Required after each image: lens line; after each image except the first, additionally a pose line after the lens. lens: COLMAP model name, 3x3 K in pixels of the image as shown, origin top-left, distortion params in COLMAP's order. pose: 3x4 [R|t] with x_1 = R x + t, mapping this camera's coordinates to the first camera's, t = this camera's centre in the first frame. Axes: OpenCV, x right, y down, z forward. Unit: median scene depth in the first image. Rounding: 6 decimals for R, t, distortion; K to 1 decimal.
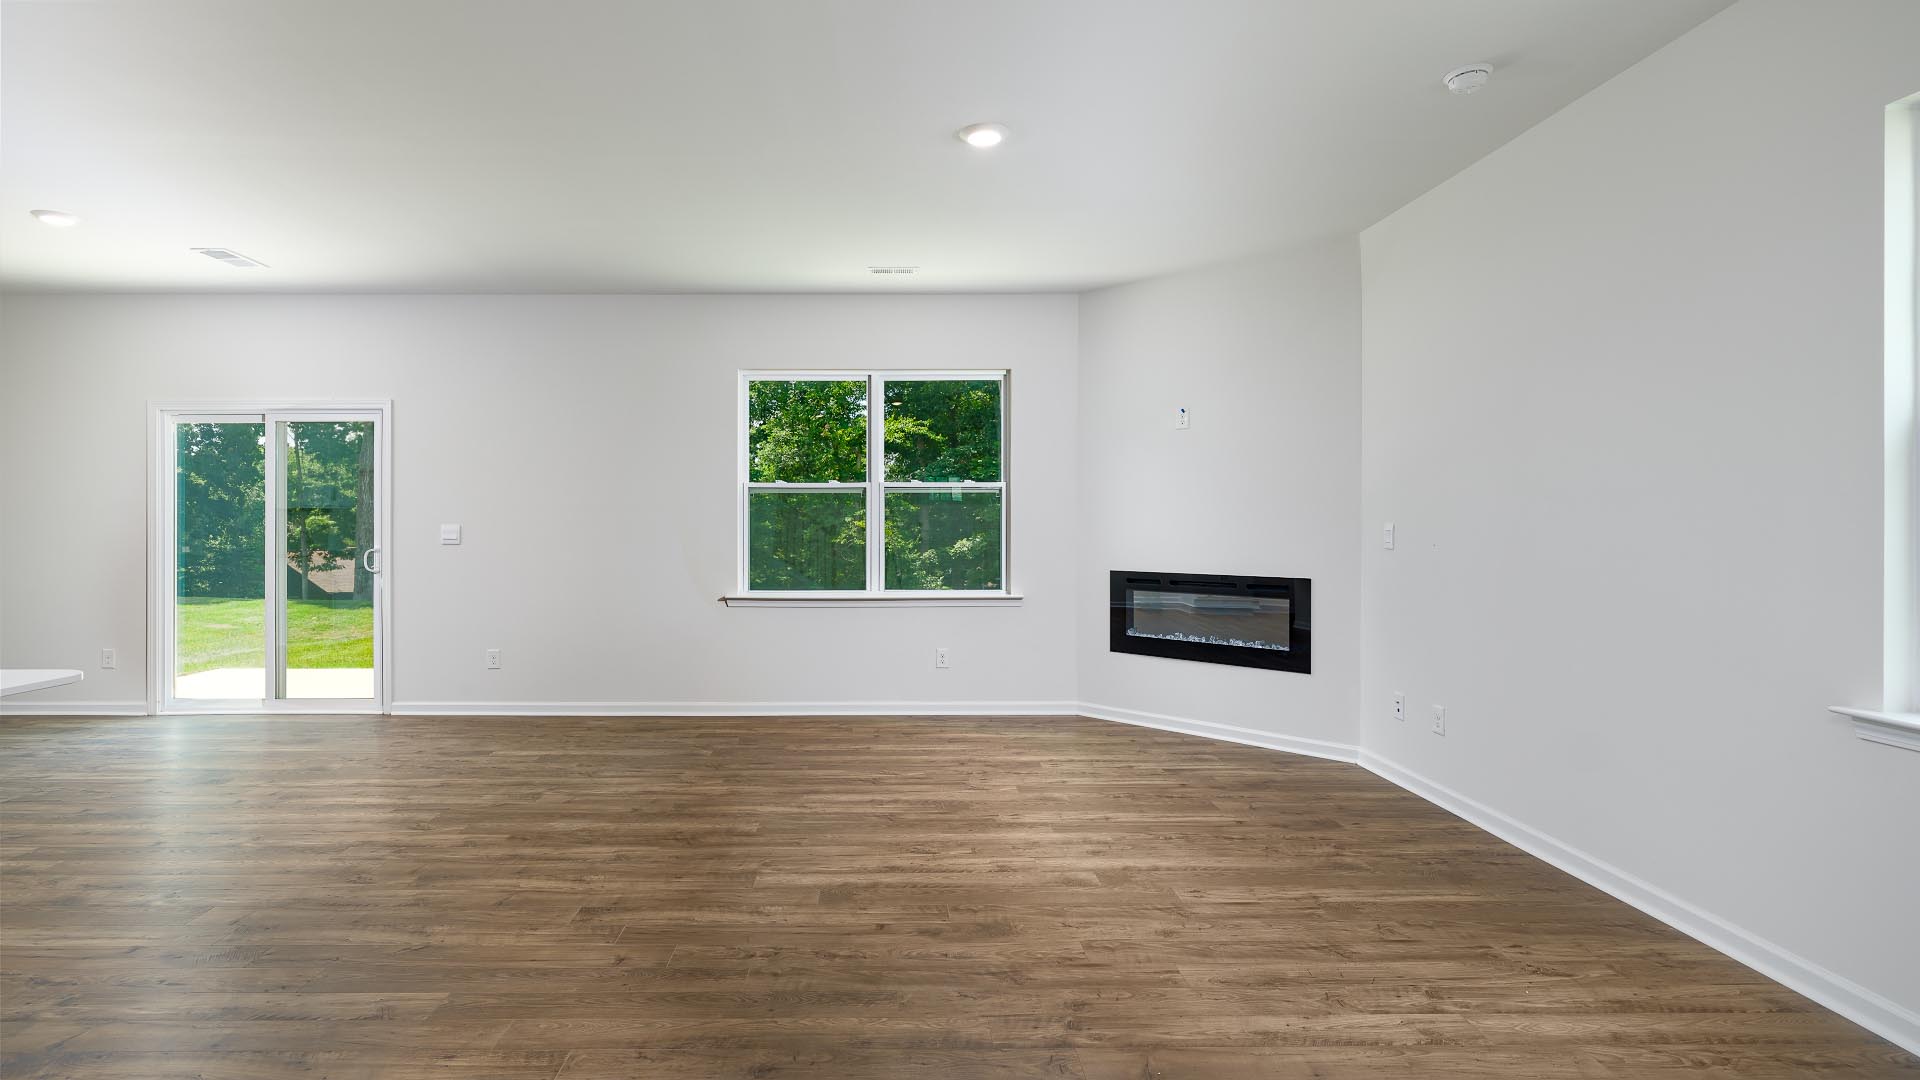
lens RADIAL K [[963.7, 0, 958.4], [0, 963.7, 535.0], [0, 0, 1]] dist [-0.003280, -0.001119]
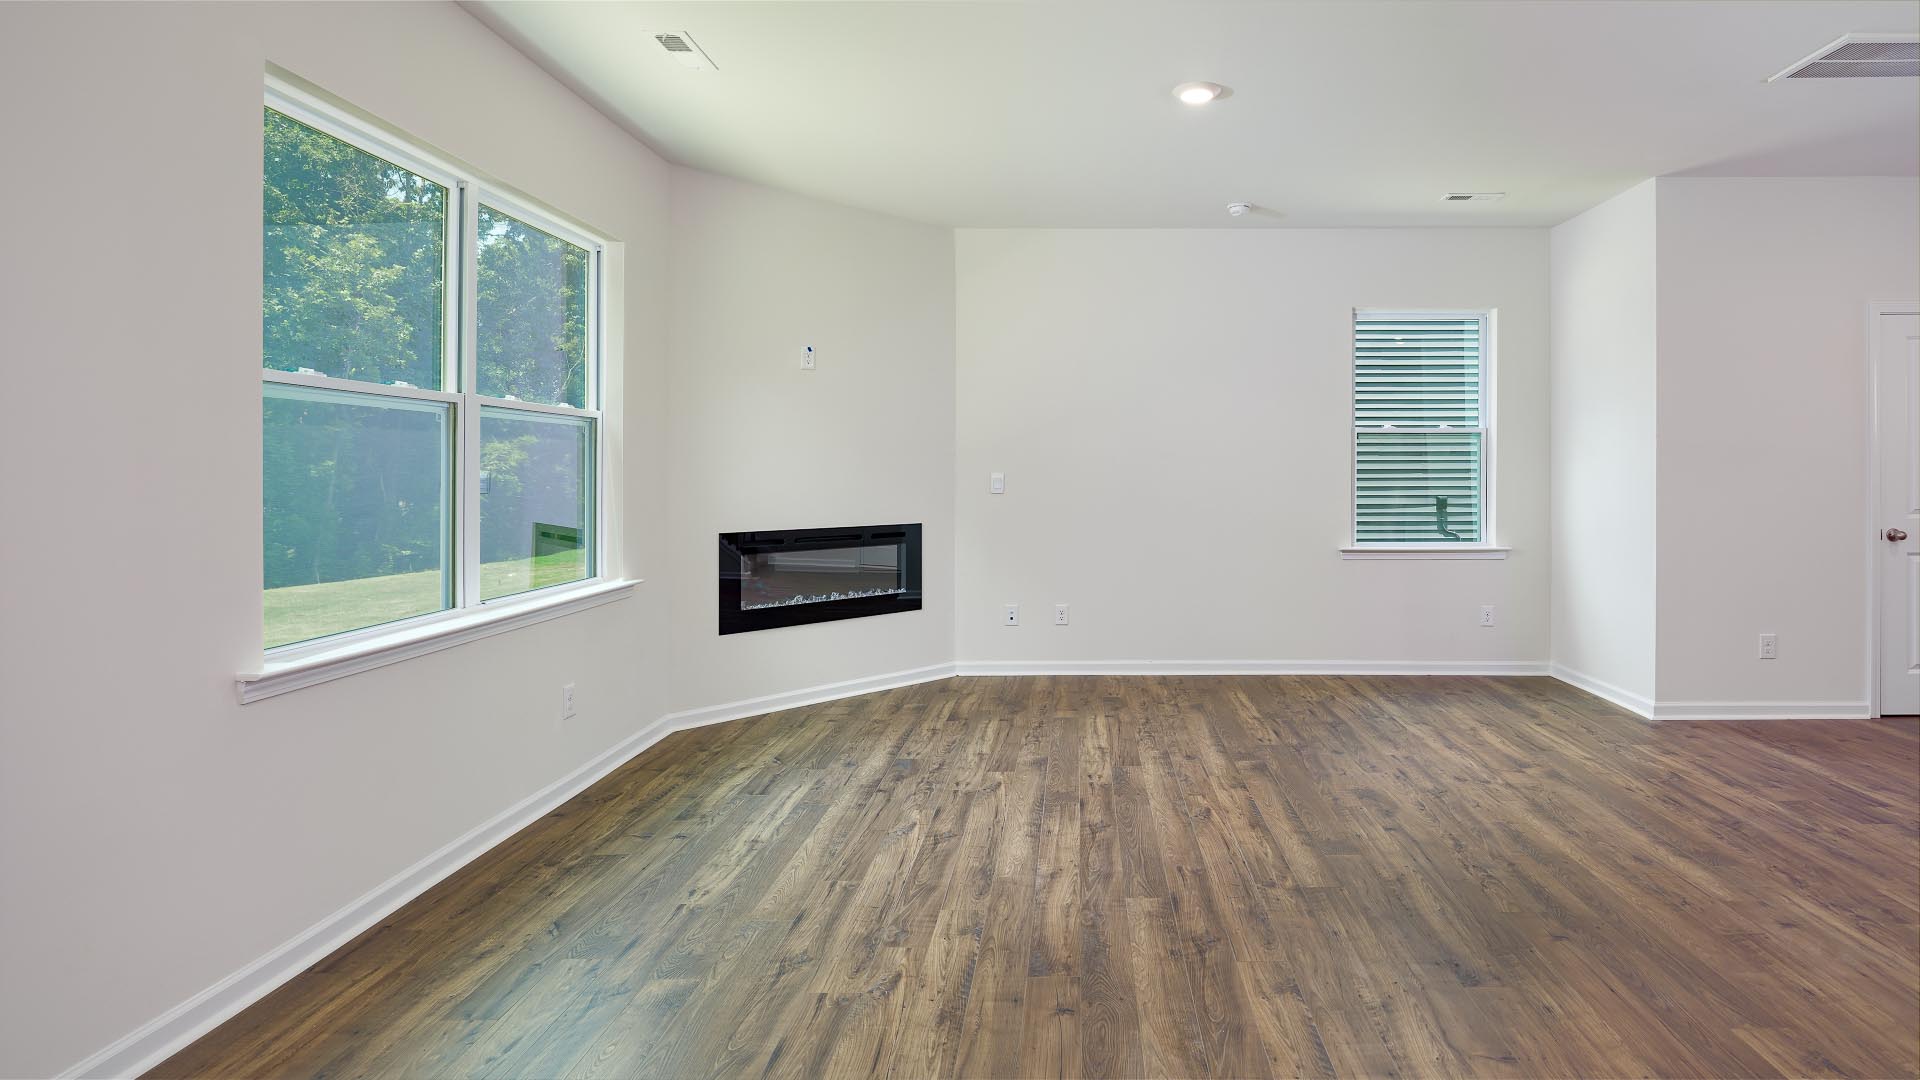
lens RADIAL K [[989.9, 0, 961.8], [0, 989.9, 546.5], [0, 0, 1]] dist [-0.007126, -0.000353]
pose [[0.022628, -0.074062, 0.996997, -0.737426], [0.014397, 0.997173, 0.073748, -0.011269], [-0.999640, 0.012685, 0.023631, 0.884889]]
